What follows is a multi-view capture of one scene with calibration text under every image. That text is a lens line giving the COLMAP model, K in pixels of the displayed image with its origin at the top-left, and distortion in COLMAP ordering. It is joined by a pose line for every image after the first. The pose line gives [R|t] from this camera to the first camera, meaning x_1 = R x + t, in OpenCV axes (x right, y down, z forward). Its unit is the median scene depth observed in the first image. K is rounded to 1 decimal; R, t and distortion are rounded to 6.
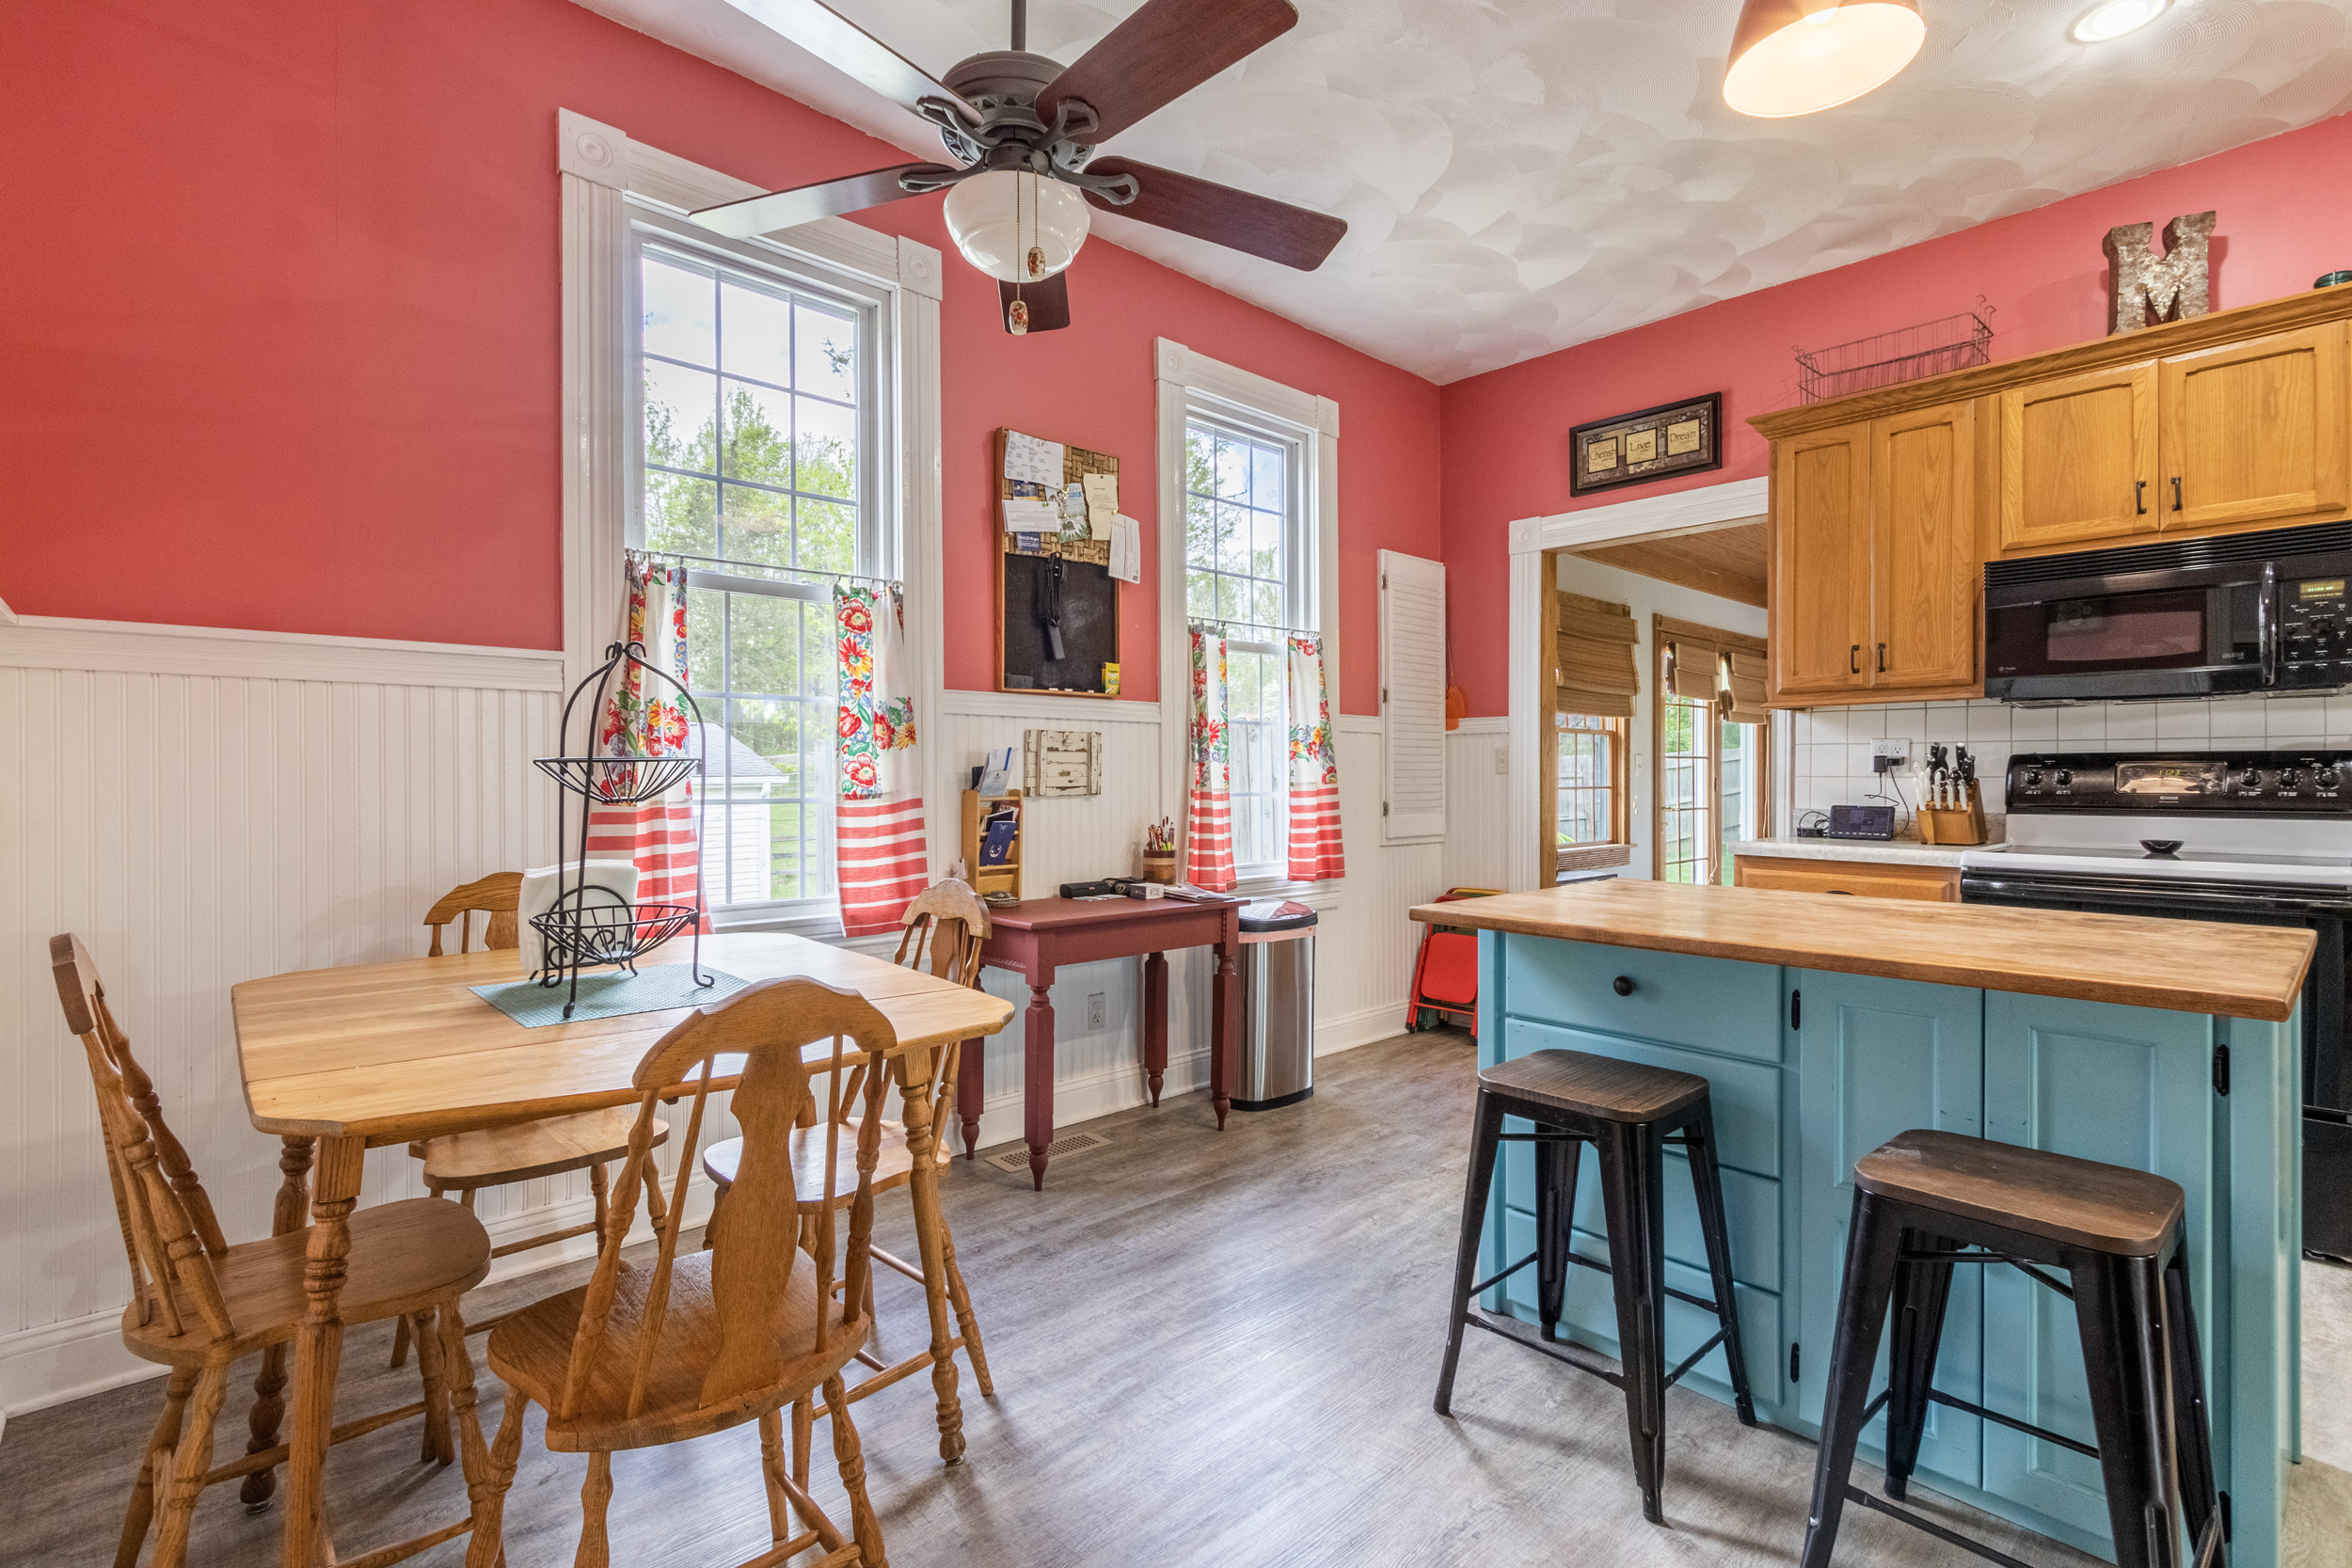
lens RADIAL K [[1110.9, 0, 1172.9], [0, 1110.9, 779.2], [0, 0, 1]] dist [-0.000780, -0.003032]
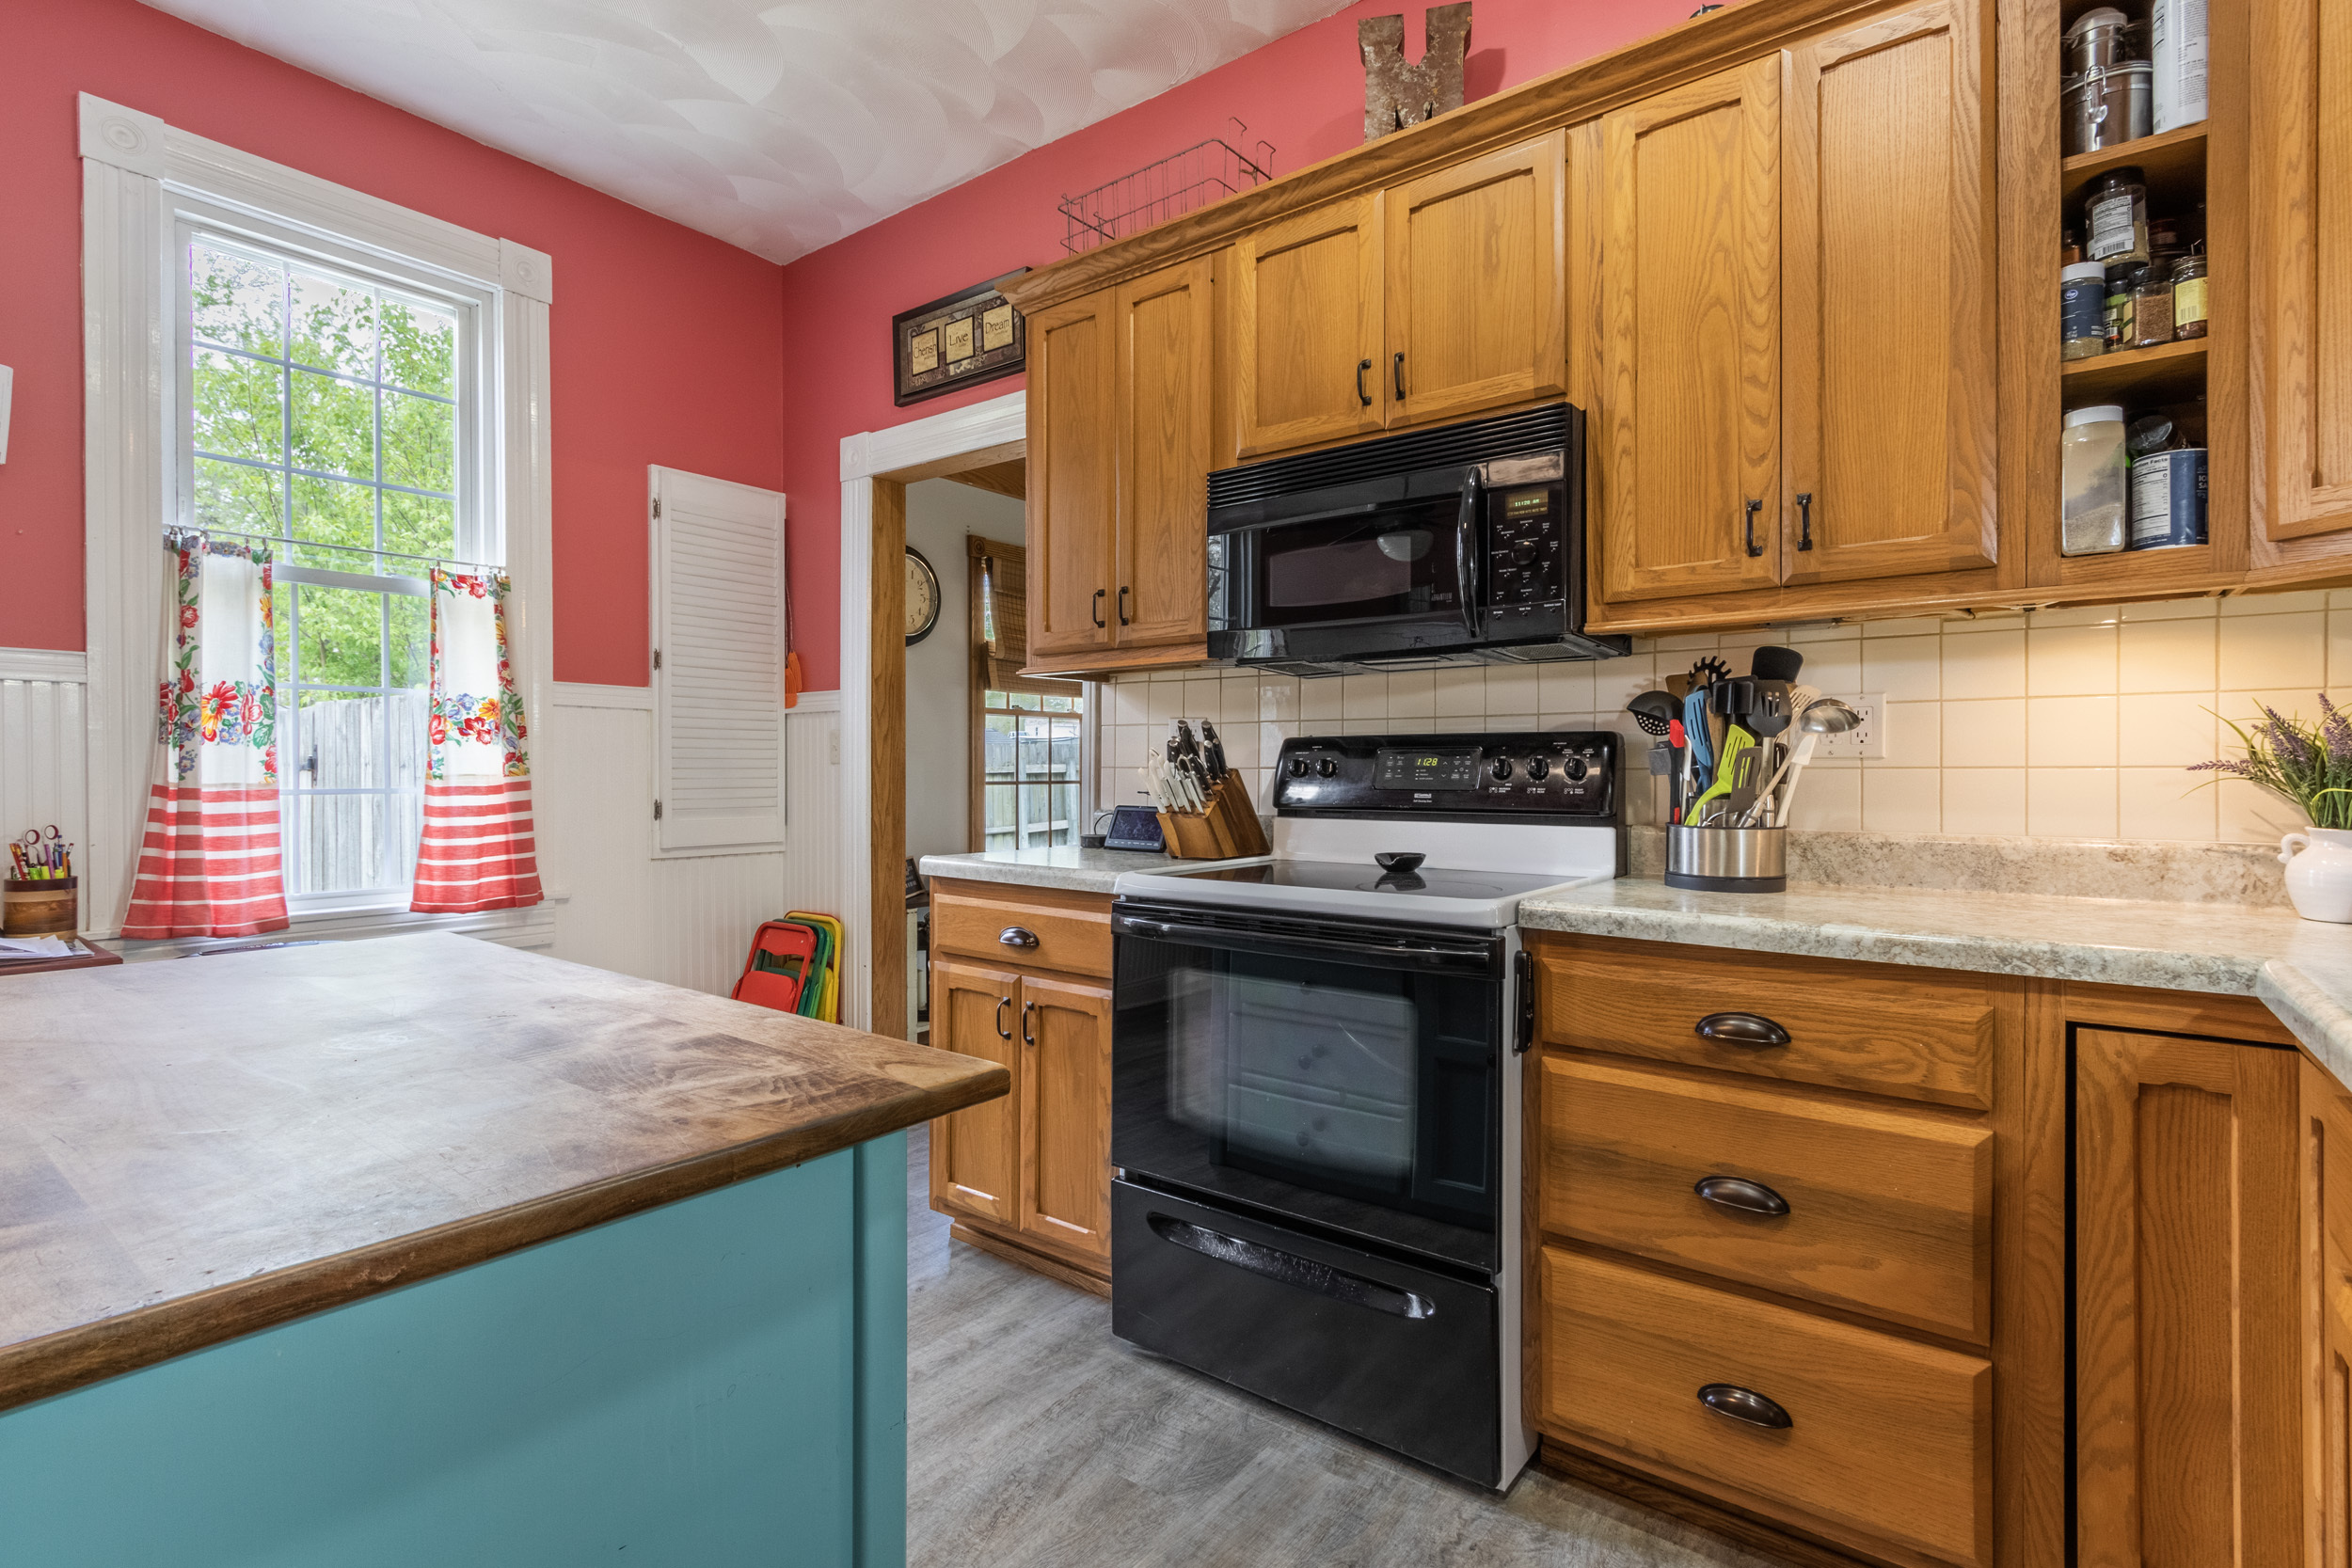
lens RADIAL K [[1110.9, 0, 1174.1], [0, 1110.9, 783.5], [0, 0, 1]] dist [-0.000780, -0.003032]
pose [[0.984820, -0.001000, 0.173578, 0.478116], [-0.000799, 0.999947, 0.010292, 0.001134], [-0.173579, -0.010274, 0.984766, 0.230752]]
